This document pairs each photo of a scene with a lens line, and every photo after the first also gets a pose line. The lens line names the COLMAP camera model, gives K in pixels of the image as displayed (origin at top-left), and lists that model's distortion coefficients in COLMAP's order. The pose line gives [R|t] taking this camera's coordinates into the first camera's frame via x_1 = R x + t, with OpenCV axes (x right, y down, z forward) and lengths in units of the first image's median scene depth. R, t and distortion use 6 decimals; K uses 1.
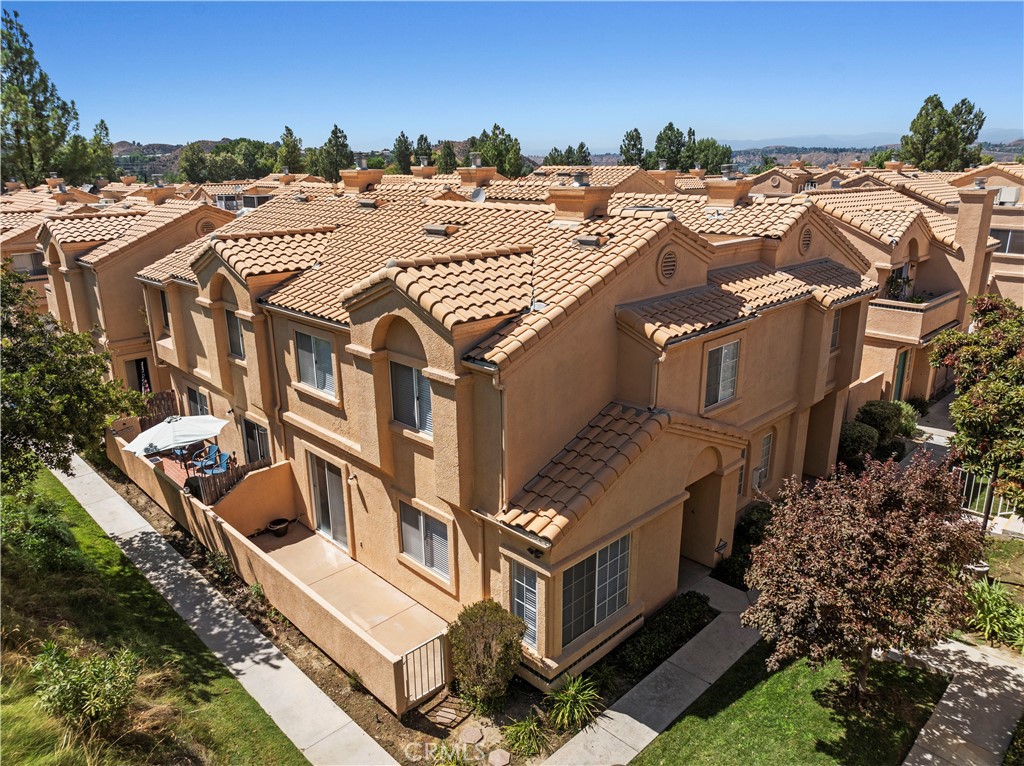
lens RADIAL K [[720.4, 0, 512.0], [0, 720.4, 383.0], [0, 0, 1]] dist [-0.051444, 0.023397]
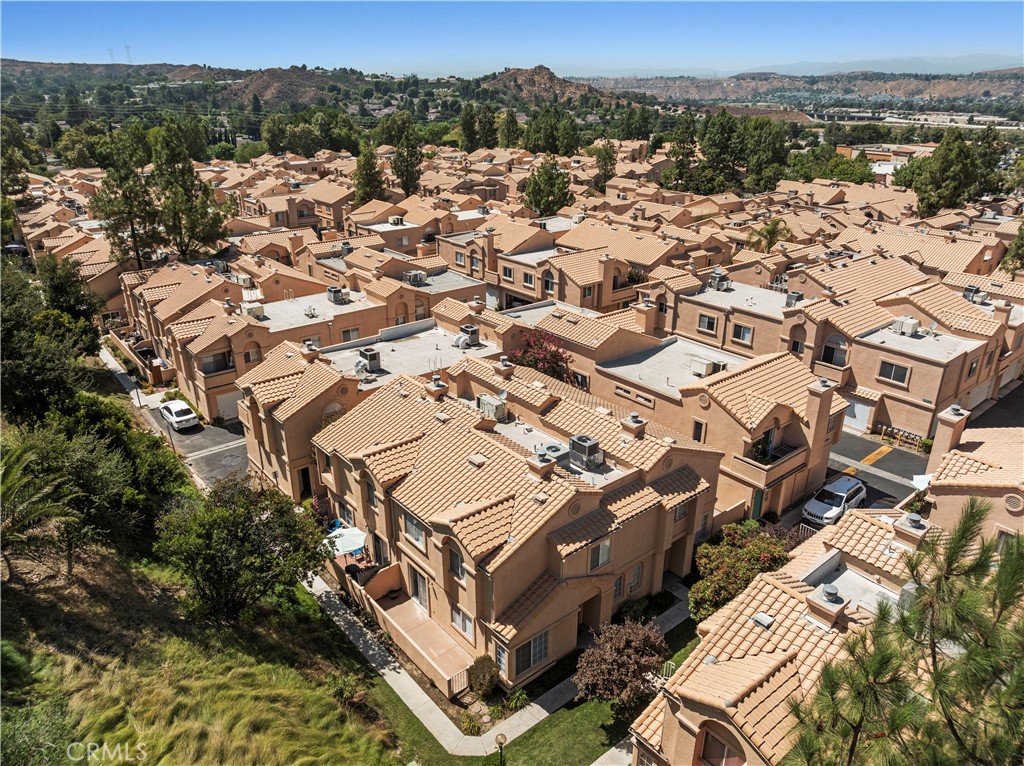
lens RADIAL K [[720.4, 0, 512.0], [0, 720.4, 383.0], [0, 0, 1]] dist [-0.051444, 0.023397]
pose [[0.996003, 0.042678, -0.078460, 0.174944], [-0.034557, 0.994173, 0.102104, -0.742671], [0.082360, -0.098984, 0.991675, -1.124702]]
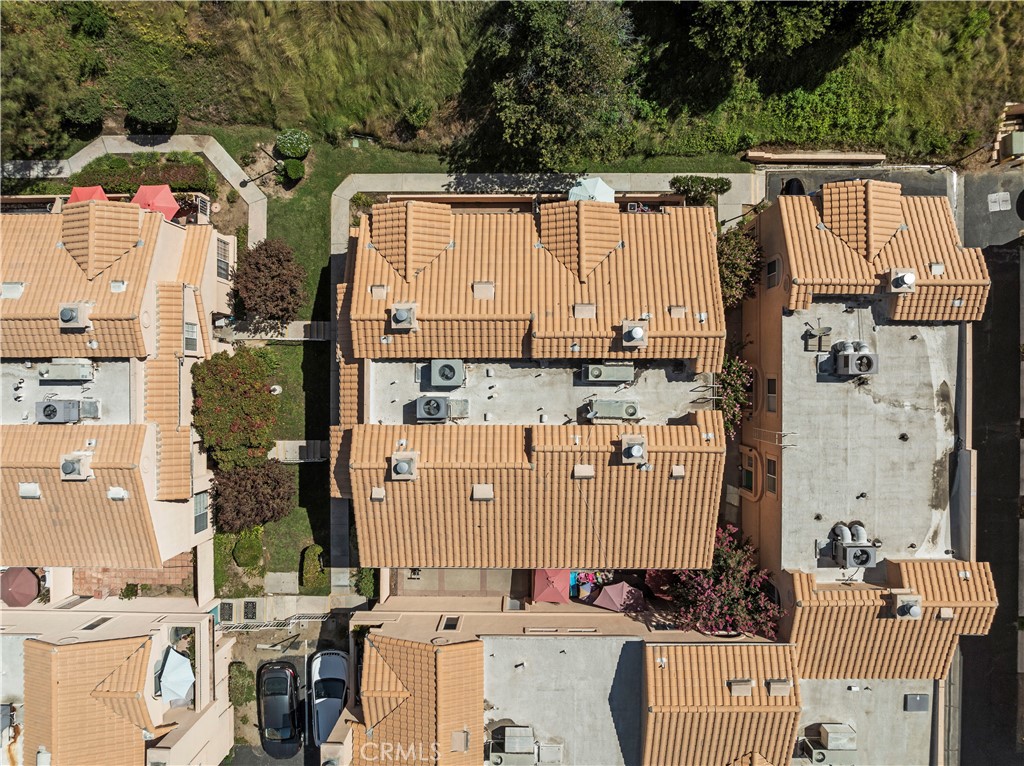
lens RADIAL K [[720.4, 0, 512.0], [0, 720.4, 383.0], [0, 0, 1]] dist [-0.051444, 0.023397]
pose [[-0.702443, 0.711539, 0.016935, -0.009839], [-0.193057, -0.213384, 0.957704, -2.322699], [0.685057, 0.669463, 0.287257, 0.798611]]
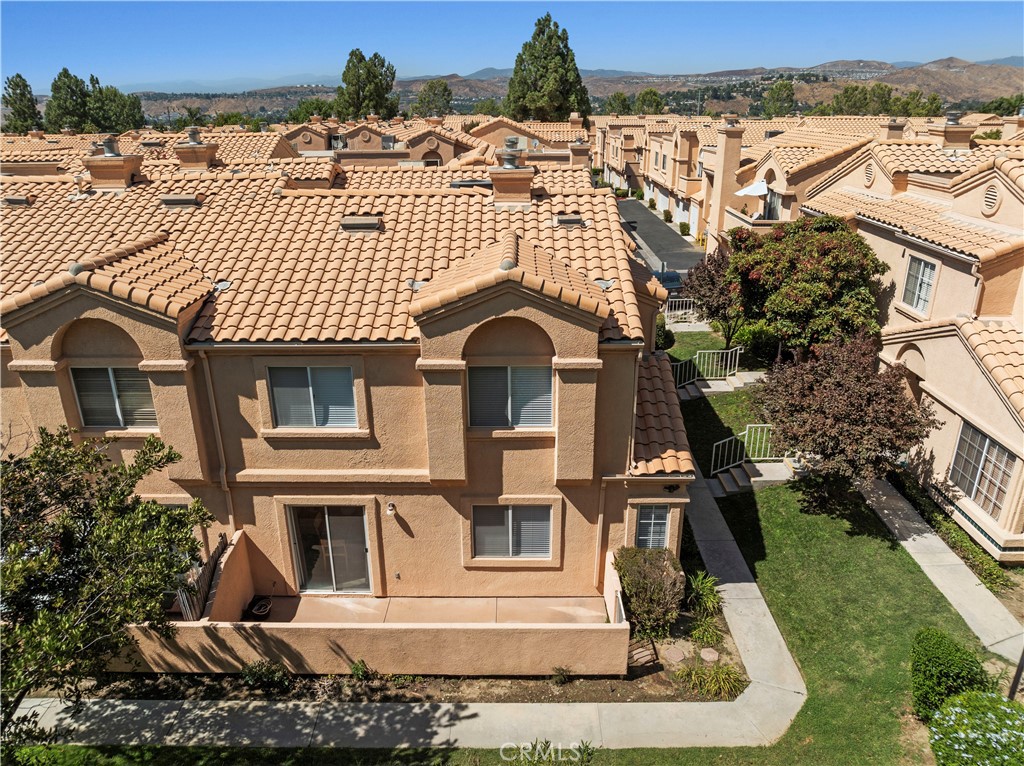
lens RADIAL K [[720.4, 0, 512.0], [0, 720.4, 383.0], [0, 0, 1]] dist [-0.051444, 0.023397]
pose [[0.703734, -0.254426, 0.663345, -0.717747], [0.208464, 0.966528, 0.149556, -0.131714], [-0.679192, 0.033036, 0.733217, 0.243406]]
